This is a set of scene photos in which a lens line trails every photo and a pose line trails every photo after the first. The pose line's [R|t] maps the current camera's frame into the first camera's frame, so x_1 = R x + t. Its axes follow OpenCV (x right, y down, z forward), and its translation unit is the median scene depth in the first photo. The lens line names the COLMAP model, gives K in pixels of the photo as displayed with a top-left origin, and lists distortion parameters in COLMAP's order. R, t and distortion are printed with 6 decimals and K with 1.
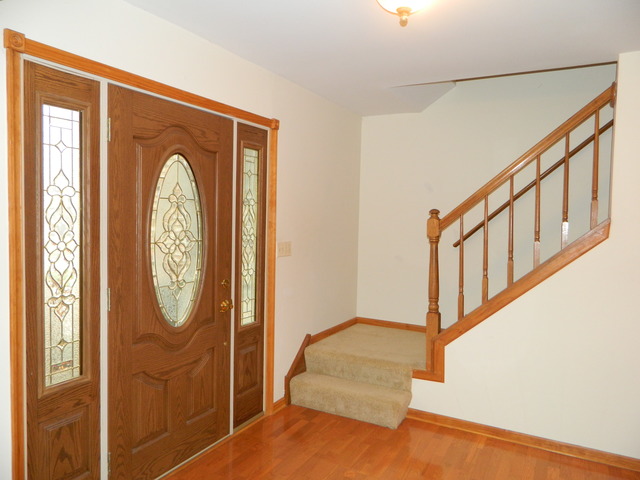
lens RADIAL K [[477.6, 0, 321.9], [0, 477.6, 239.9], [0, 0, 1]] dist [0.030515, -0.009207]
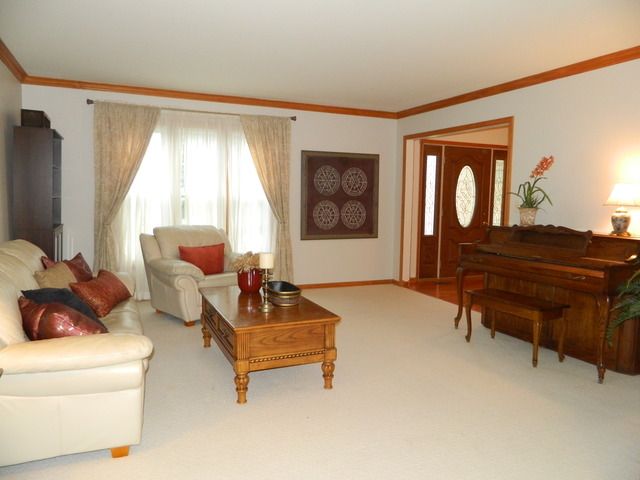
lens RADIAL K [[477.6, 0, 320.5], [0, 477.6, 240.3], [0, 0, 1]] dist [0.030515, -0.009207]
pose [[0.788733, 0.047642, -0.612888, 0.823150], [-0.032923, 0.998835, 0.035274, 0.203973], [0.613854, -0.007644, 0.789382, -1.884233]]
